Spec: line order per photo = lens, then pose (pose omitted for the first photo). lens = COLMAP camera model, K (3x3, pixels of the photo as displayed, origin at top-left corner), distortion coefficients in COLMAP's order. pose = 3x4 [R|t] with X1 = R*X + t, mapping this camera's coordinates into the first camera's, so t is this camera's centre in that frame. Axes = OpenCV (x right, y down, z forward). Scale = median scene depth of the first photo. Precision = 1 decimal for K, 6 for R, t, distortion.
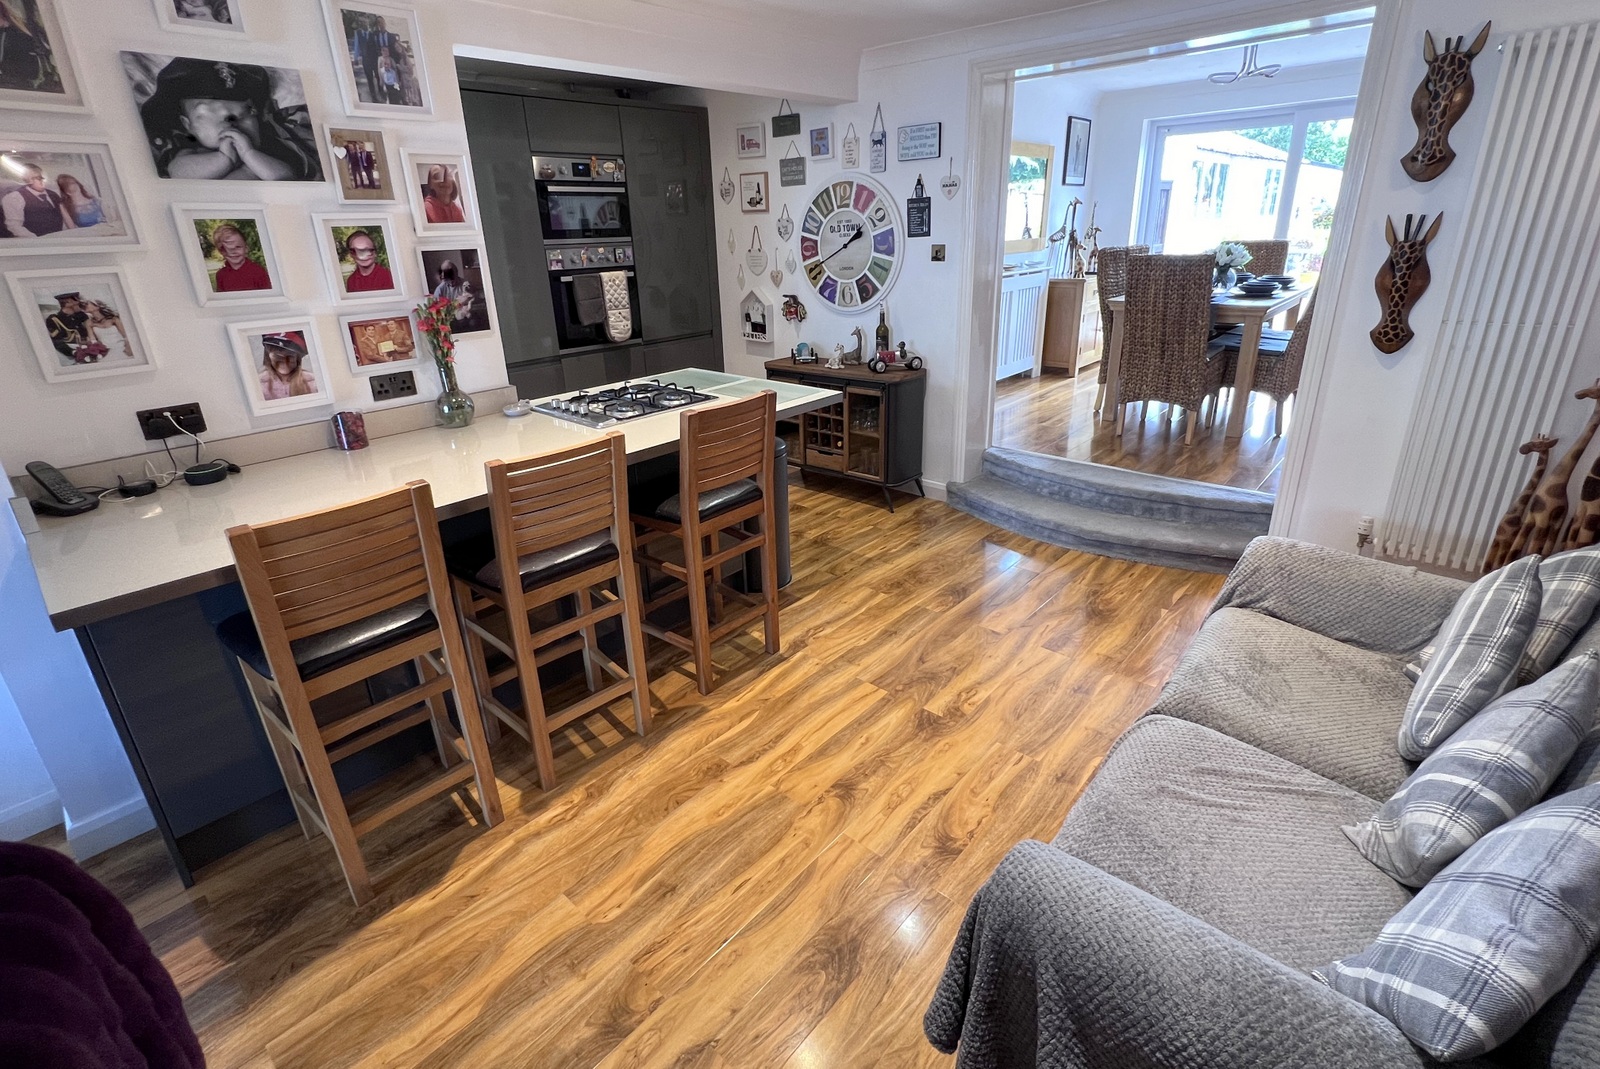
lens RADIAL K [[749.4, 0, 800.9], [0, 749.4, 510.9], [0, 0, 1]] dist [-0.000211, -0.000015]
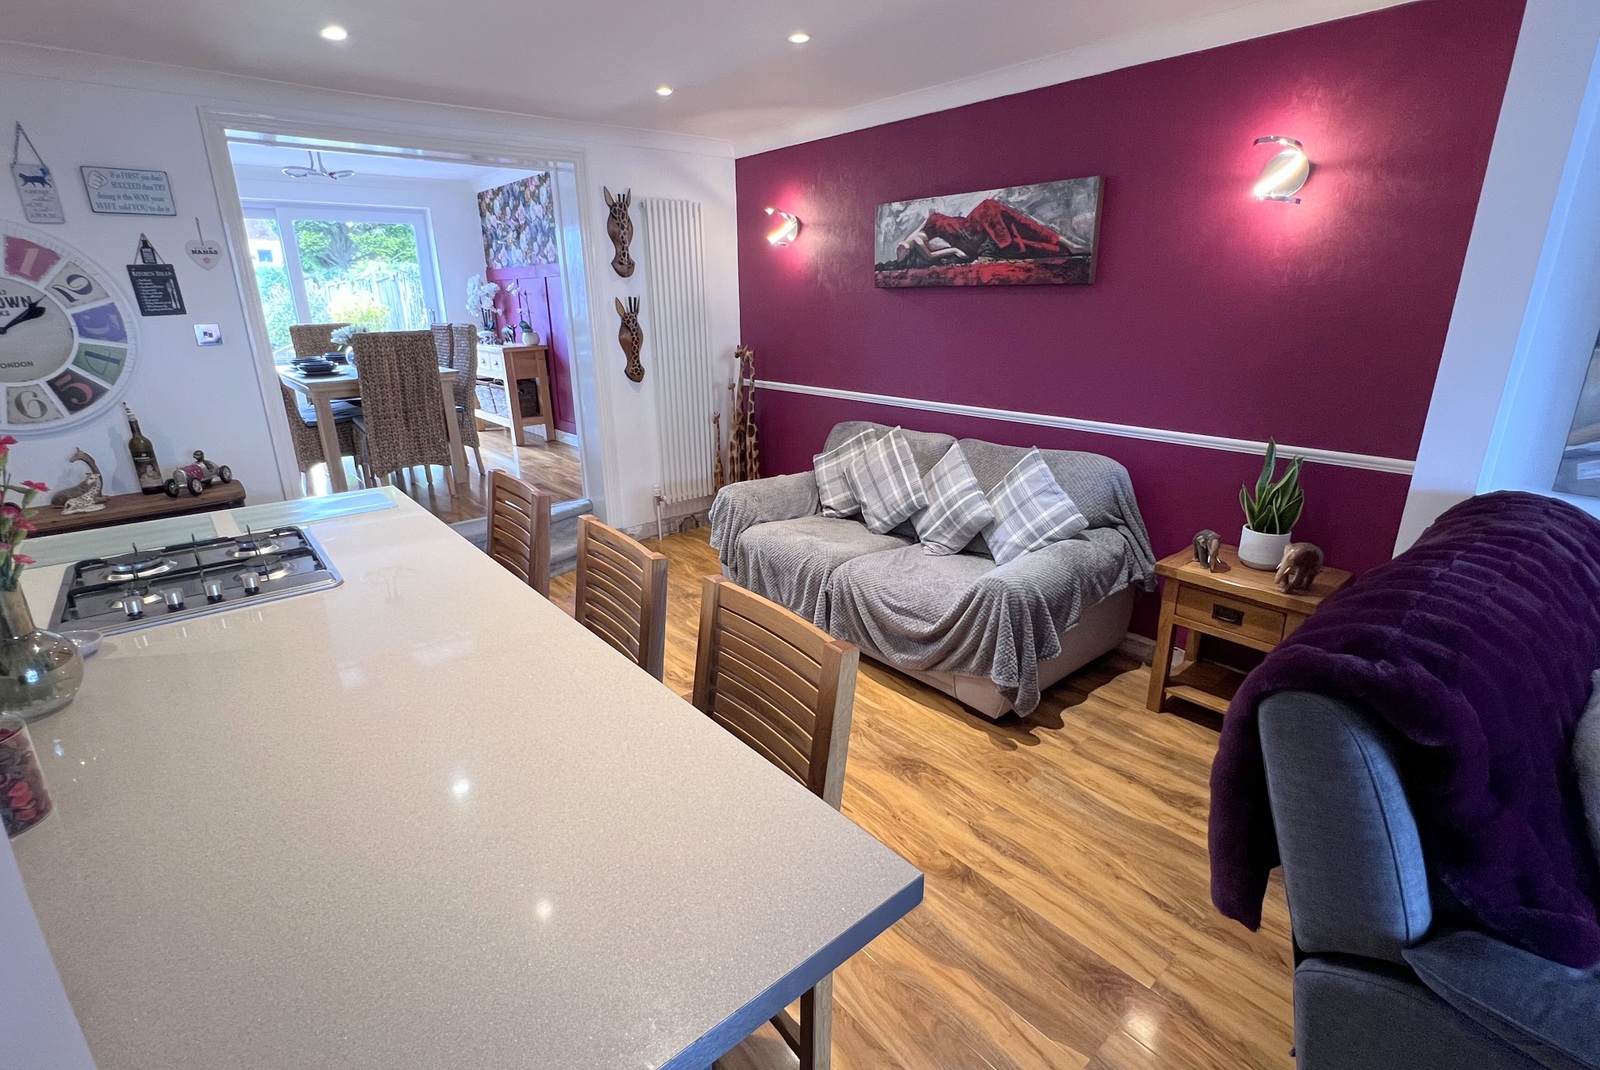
lens RADIAL K [[732.6, 0, 800.0], [0, 732.6, 535.0], [0, 0, 1]] dist [0.001579, 0.000579]
pose [[0.132667, -0.281995, 0.950199, -0.537057], [0.361145, 0.906523, 0.218610, -0.095860], [-0.923024, 0.314158, 0.222106, 0.316779]]
